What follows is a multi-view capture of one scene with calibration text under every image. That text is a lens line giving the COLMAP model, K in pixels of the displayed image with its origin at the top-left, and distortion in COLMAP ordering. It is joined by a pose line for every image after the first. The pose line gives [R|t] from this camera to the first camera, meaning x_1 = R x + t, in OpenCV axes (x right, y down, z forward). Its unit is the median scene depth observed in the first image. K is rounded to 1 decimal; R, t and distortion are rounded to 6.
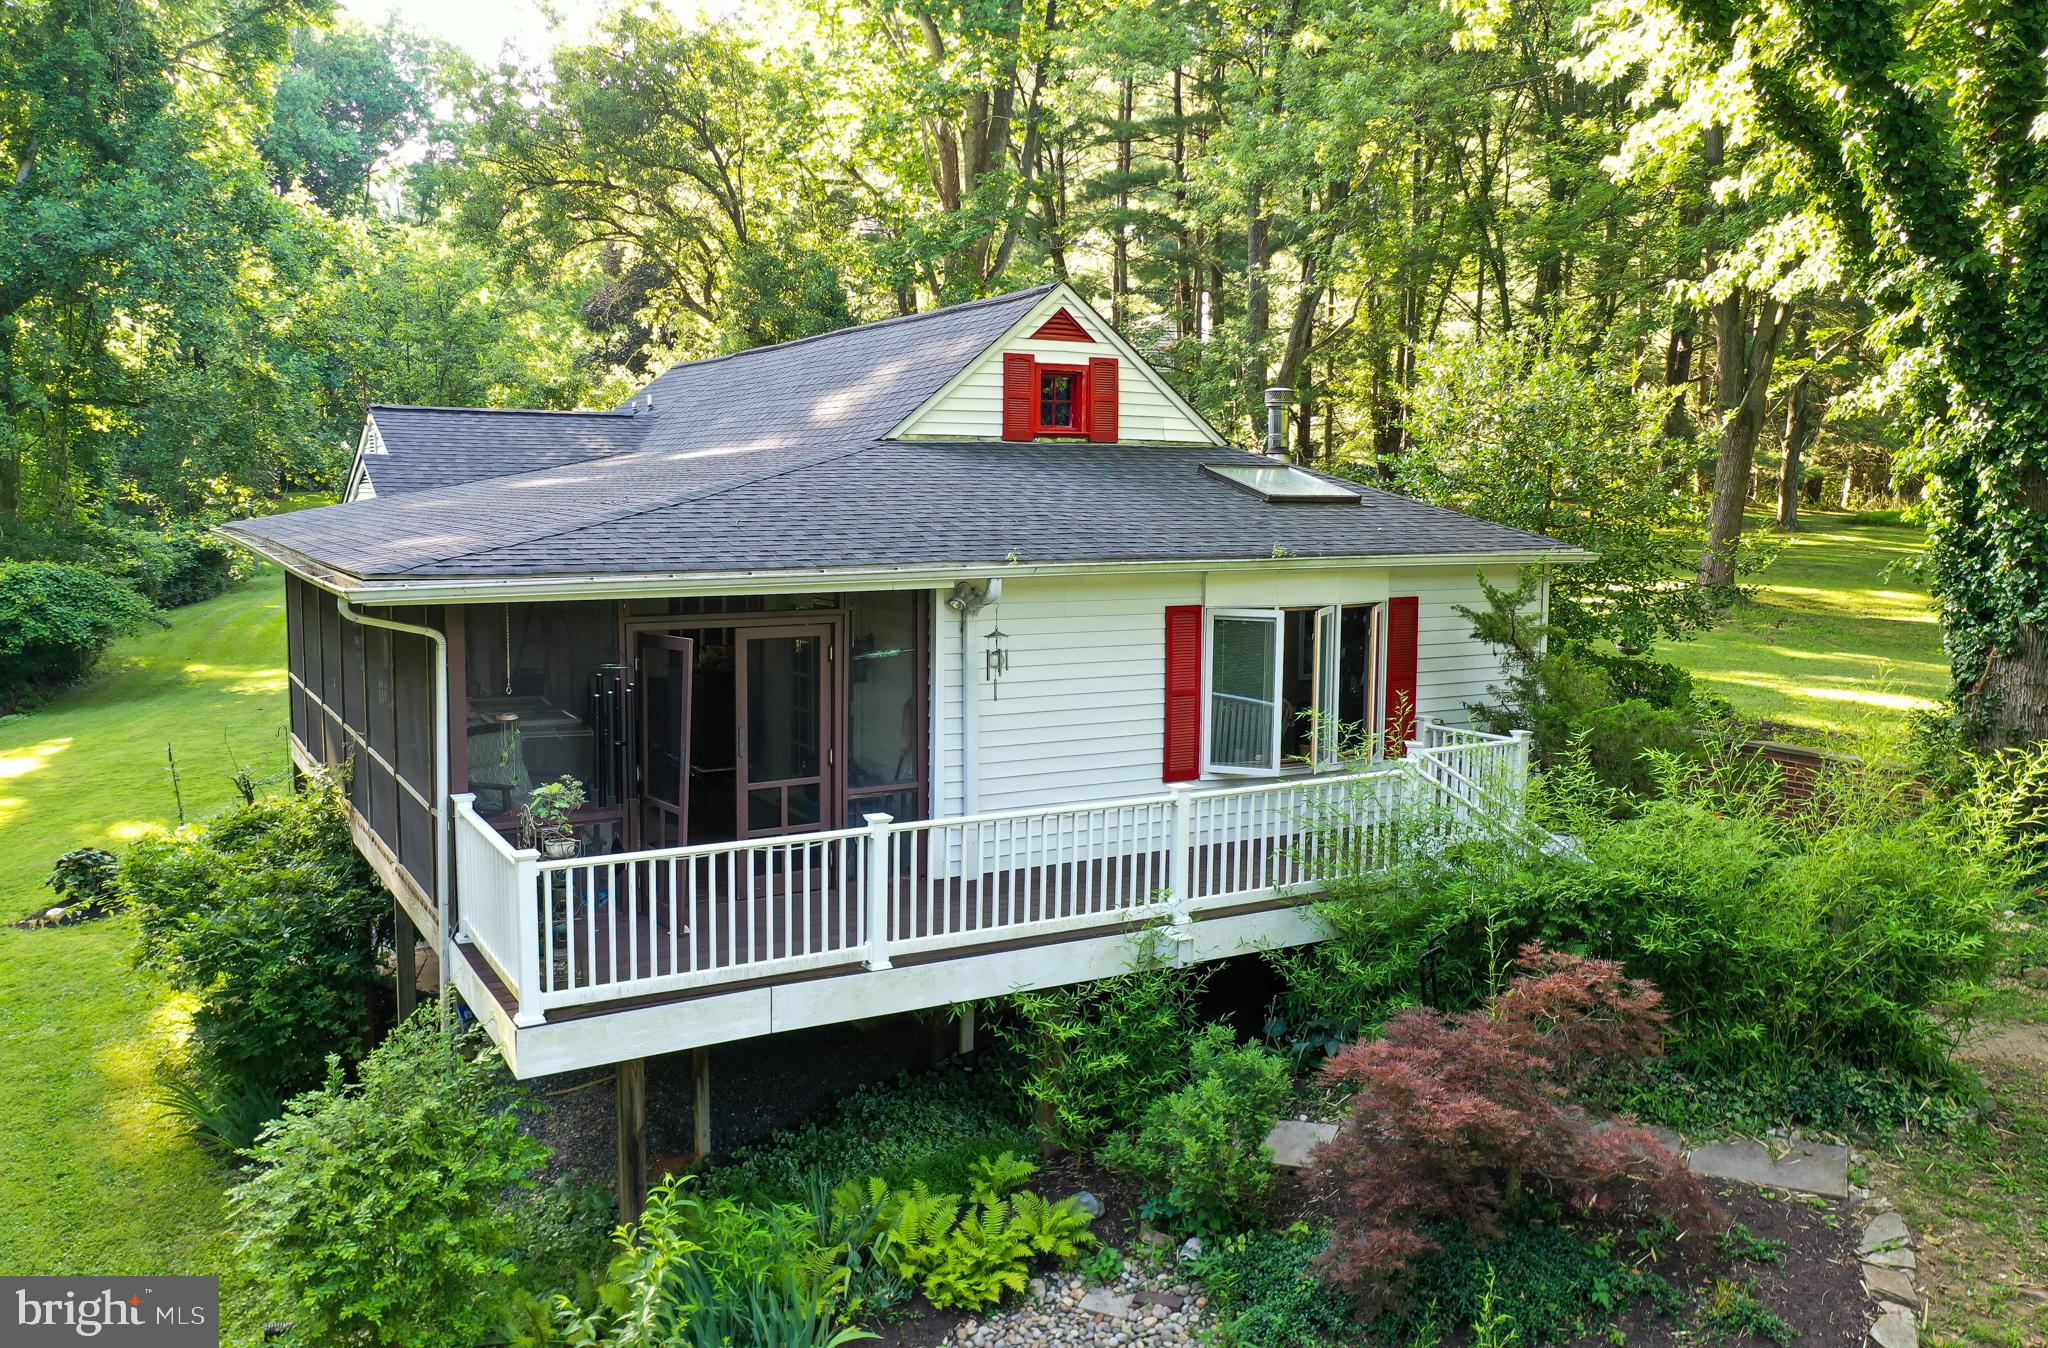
lens RADIAL K [[1634.4, 0, 1023.8], [0, 1634.4, 671.7], [0, 0, 1]] dist [0.012887, -0.005540]
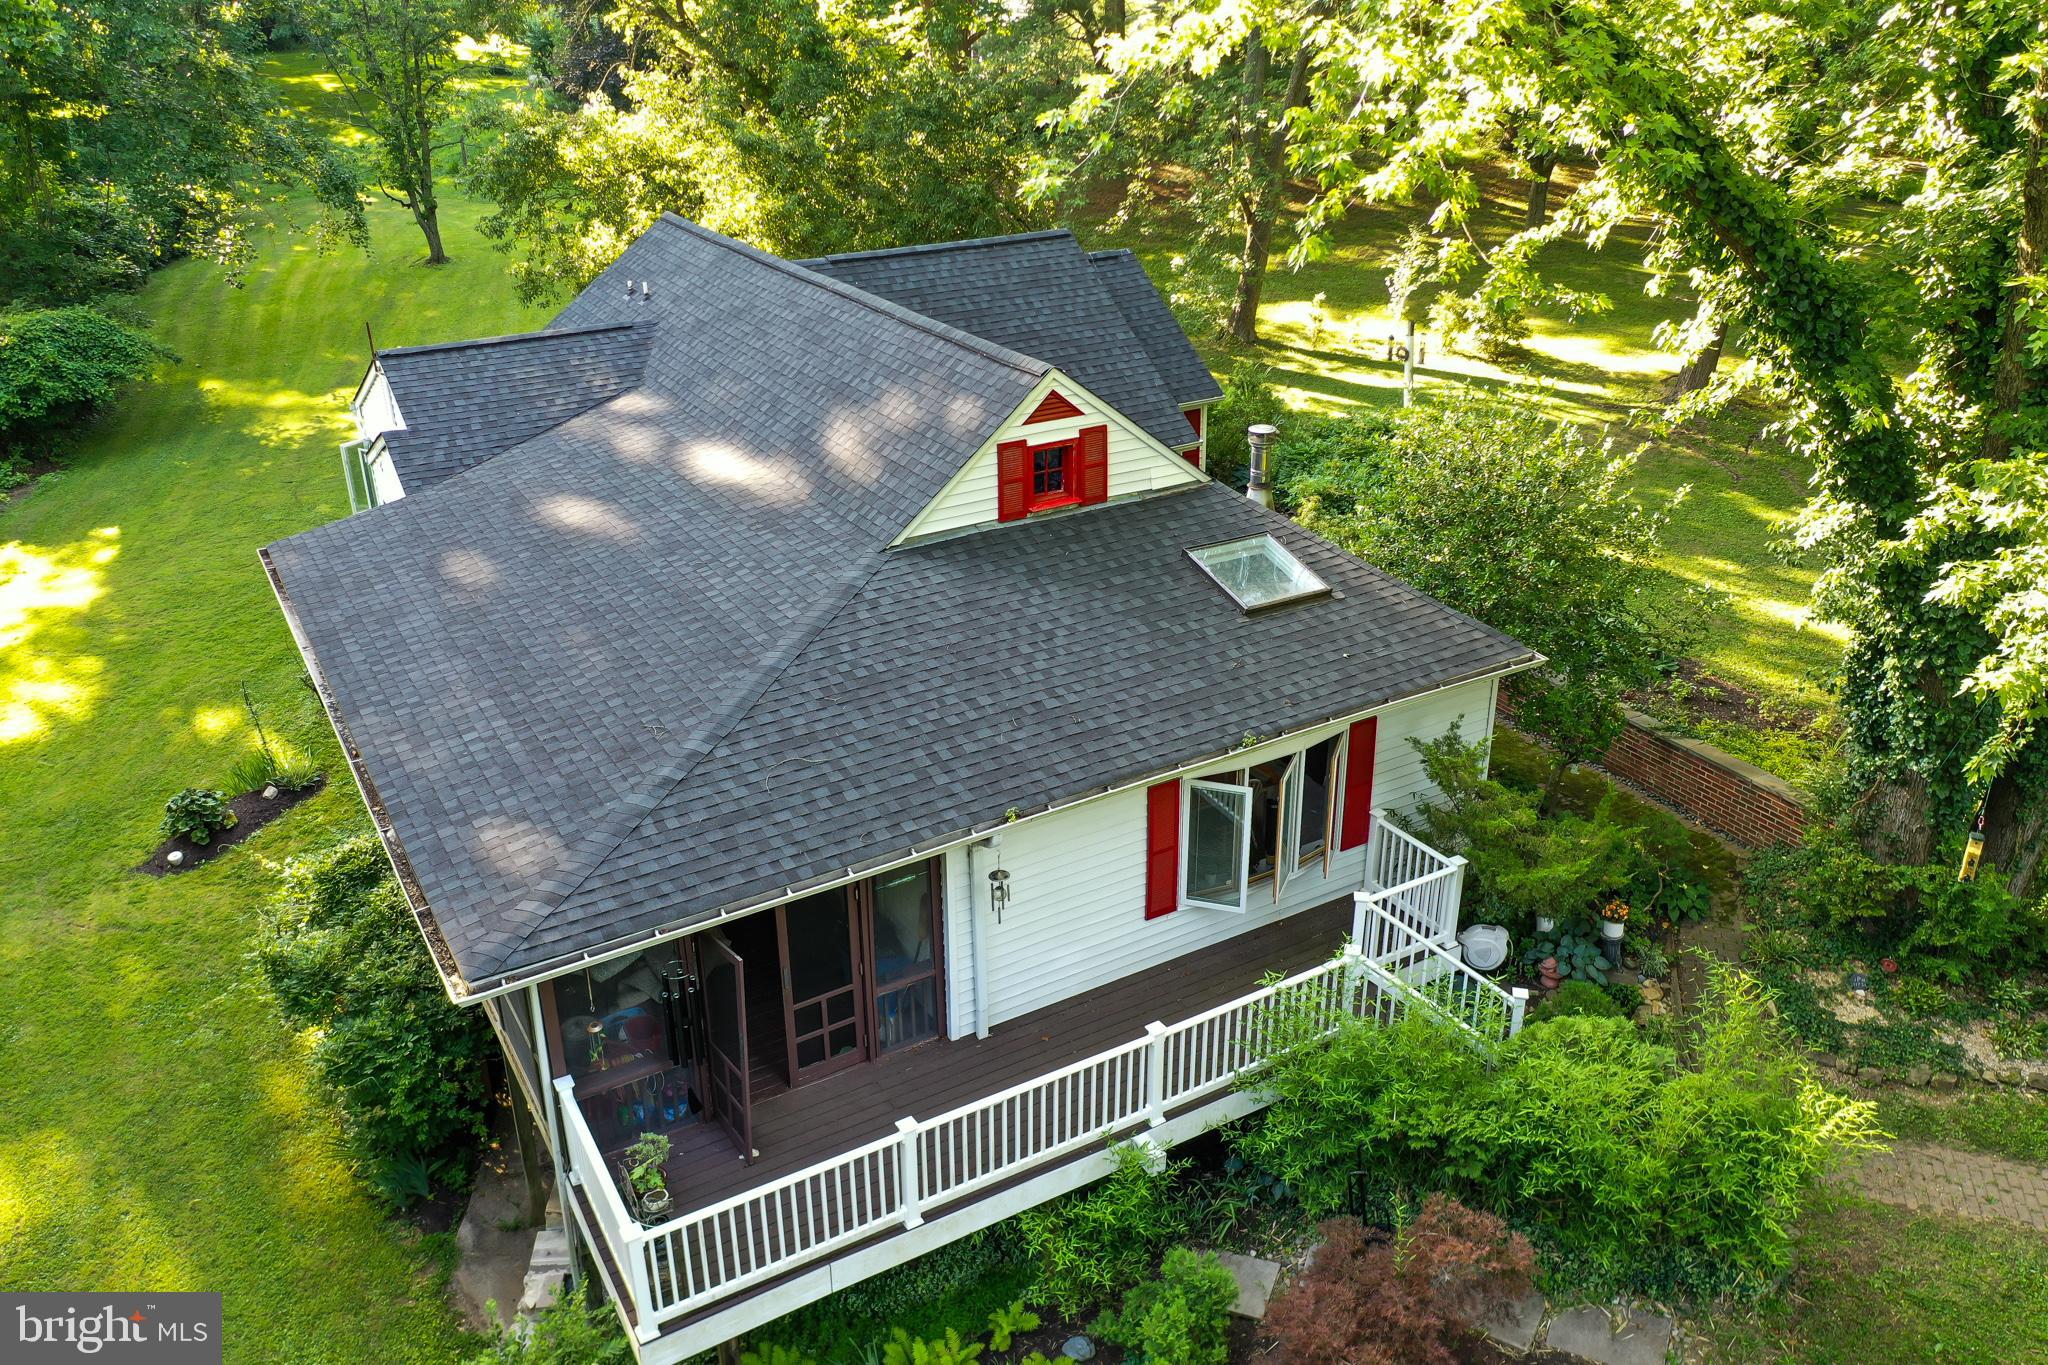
lens RADIAL K [[1608.7, 0, 1025.3], [0, 1608.7, 682.4], [0, 0, 1]] dist [0.007186, -0.005894]
pose [[0.999766, -0.021017, -0.005113, 0.009304], [0.021561, 0.949463, 0.313137, -0.454075], [-0.001727, -0.313174, 0.949694, -0.032565]]
